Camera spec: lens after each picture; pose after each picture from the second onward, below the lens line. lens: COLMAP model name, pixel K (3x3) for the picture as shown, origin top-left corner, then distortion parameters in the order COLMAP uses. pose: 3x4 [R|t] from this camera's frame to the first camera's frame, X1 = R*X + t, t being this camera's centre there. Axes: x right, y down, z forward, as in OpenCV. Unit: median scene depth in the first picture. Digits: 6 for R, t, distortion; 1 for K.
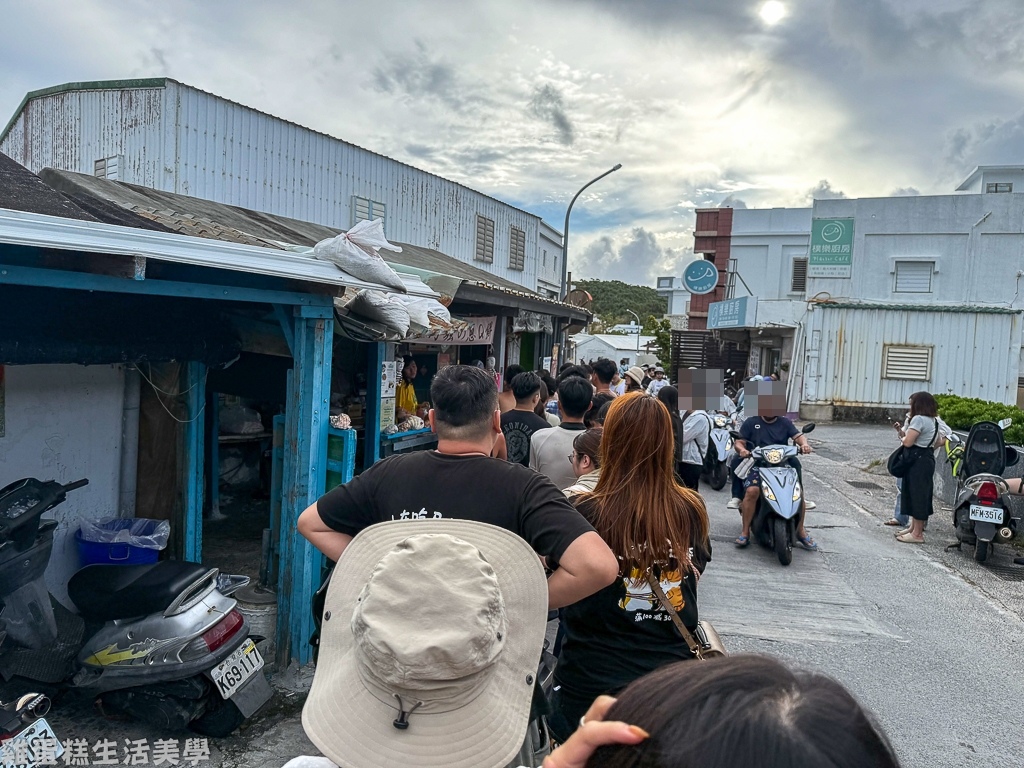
lens RADIAL K [[725.0, 0, 516.6], [0, 725.0, 385.9], [0, 0, 1]] dist [0.011461, -0.007667]
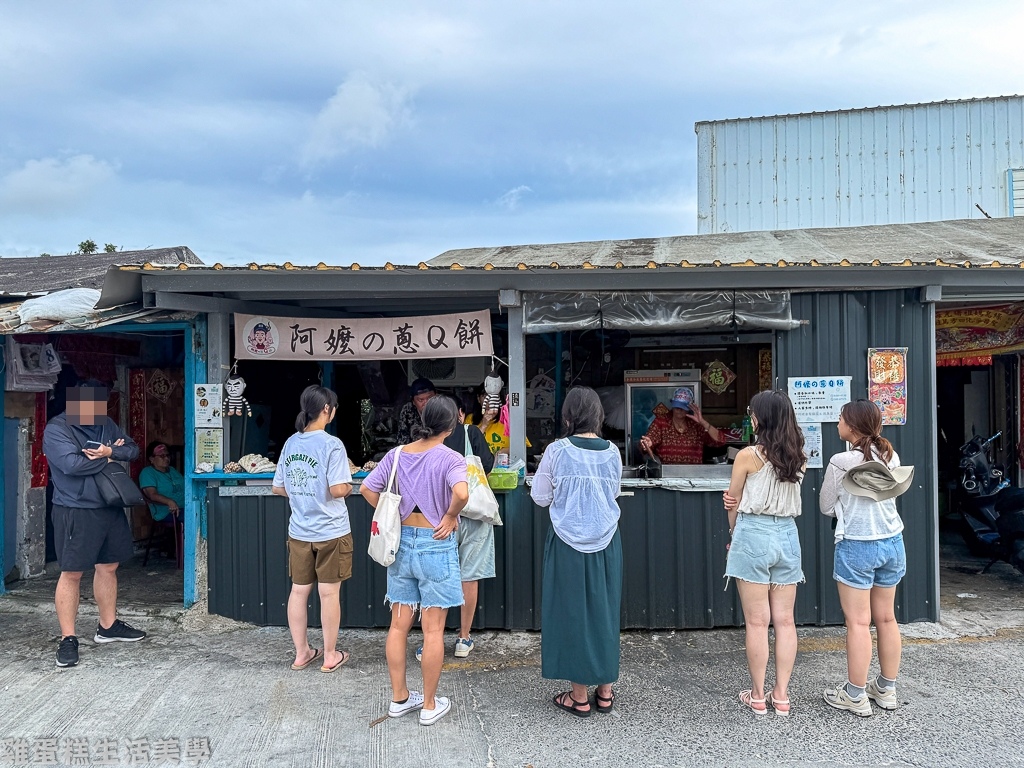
lens RADIAL K [[725.0, 0, 516.0], [0, 725.0, 388.4], [0, 0, 1]] dist [0.011461, -0.007667]
pose [[0.326107, -0.060068, -0.943423, 0.174877], [-0.040435, 0.996179, -0.077404, 0.005194], [0.944468, 0.063390, 0.322432, 0.262107]]
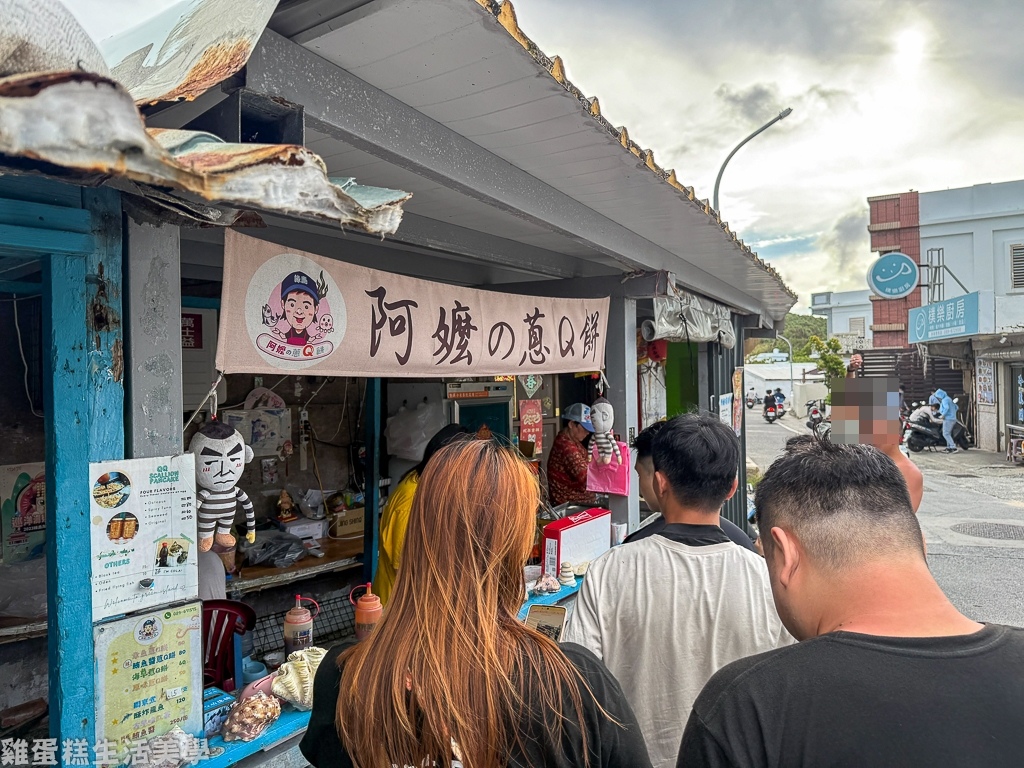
lens RADIAL K [[725.0, 0, 504.0], [0, 725.0, 382.6], [0, 0, 1]] dist [0.011461, -0.007667]
pose [[0.978784, -0.065350, -0.194193, -0.003322], [0.052760, 0.996199, -0.069317, -0.008732], [0.197985, 0.057600, 0.978511, 0.194762]]
